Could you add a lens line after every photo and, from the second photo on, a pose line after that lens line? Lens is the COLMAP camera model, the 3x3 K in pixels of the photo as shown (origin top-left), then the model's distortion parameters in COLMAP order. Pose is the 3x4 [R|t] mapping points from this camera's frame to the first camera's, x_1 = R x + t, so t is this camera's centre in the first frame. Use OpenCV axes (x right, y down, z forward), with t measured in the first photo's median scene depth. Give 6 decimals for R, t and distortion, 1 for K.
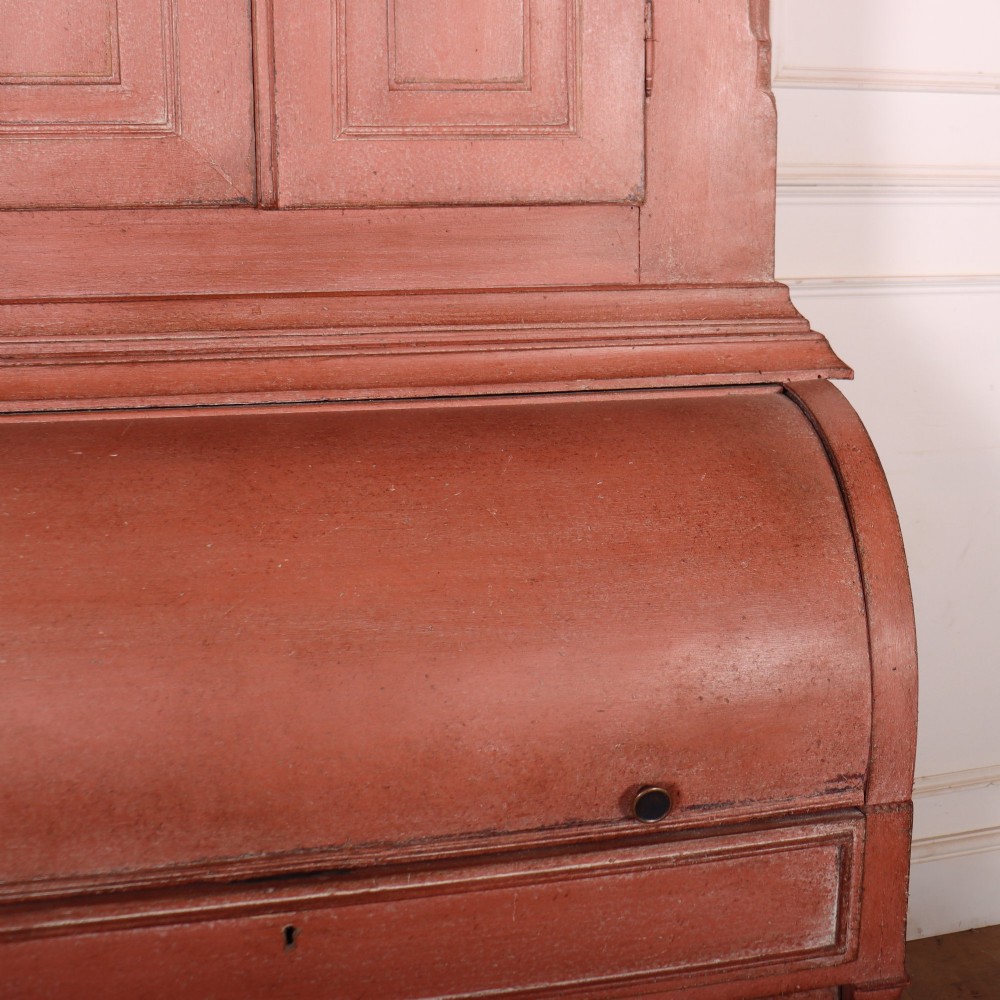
lens RADIAL K [[1418.8, 0, 705.1], [0, 1418.8, 418.6], [0, 0, 1]] dist [-0.187294, 0.166537]
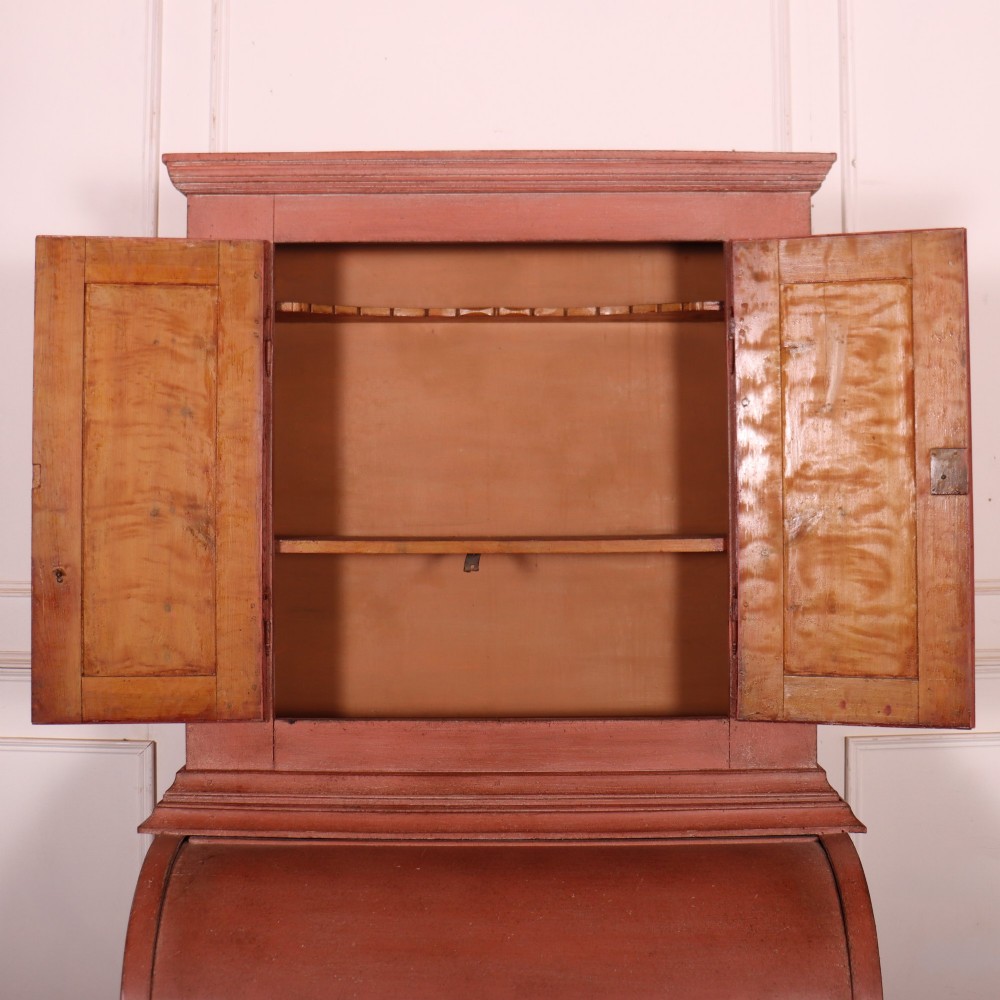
lens RADIAL K [[1492.3, 0, 502.7], [0, 1492.3, 437.2], [0, 0, 1]] dist [-0.193774, 0.211393]
pose [[0.961469, -0.024383, -0.273831, 0.194566], [-0.038081, 0.974645, -0.220494, -0.095020], [0.272264, 0.222426, 0.936162, -0.807784]]
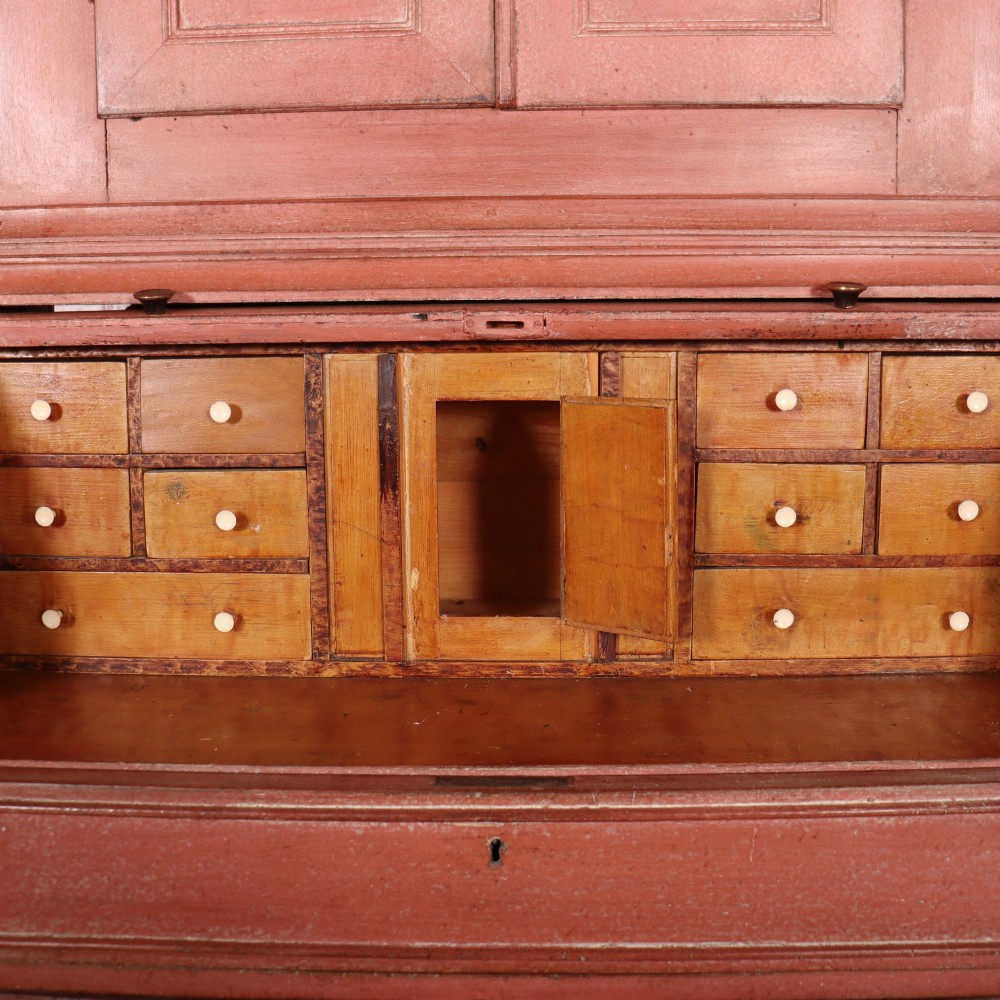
lens RADIAL K [[1244.1, 0, 493.0], [0, 1244.1, 486.5], [0, 0, 1]] dist [-0.192409, 0.179259]
pose [[0.953460, 0.021162, -0.300775, -0.063118], [-0.035303, 0.998508, -0.041657, 0.153240], [0.299444, 0.050336, 0.952785, 0.204753]]
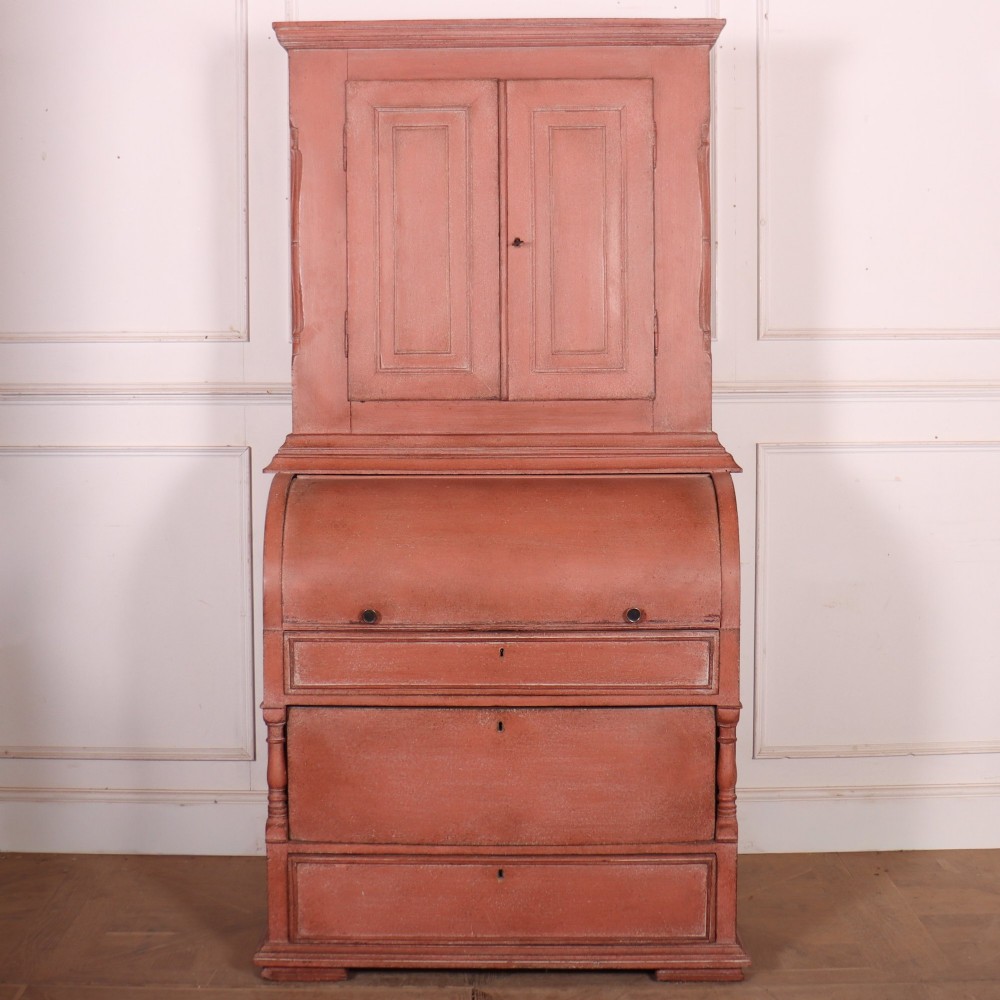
lens RADIAL K [[1768.2, 0, 496.8], [0, 1768.2, 519.3], [0, 0, 1]] dist [-0.183417, 0.067839]
pose [[0.958065, 0.008888, -0.286412, 0.634368], [-0.036947, 0.995007, -0.092713, 0.385473], [0.284158, 0.099407, 0.953610, -2.182857]]
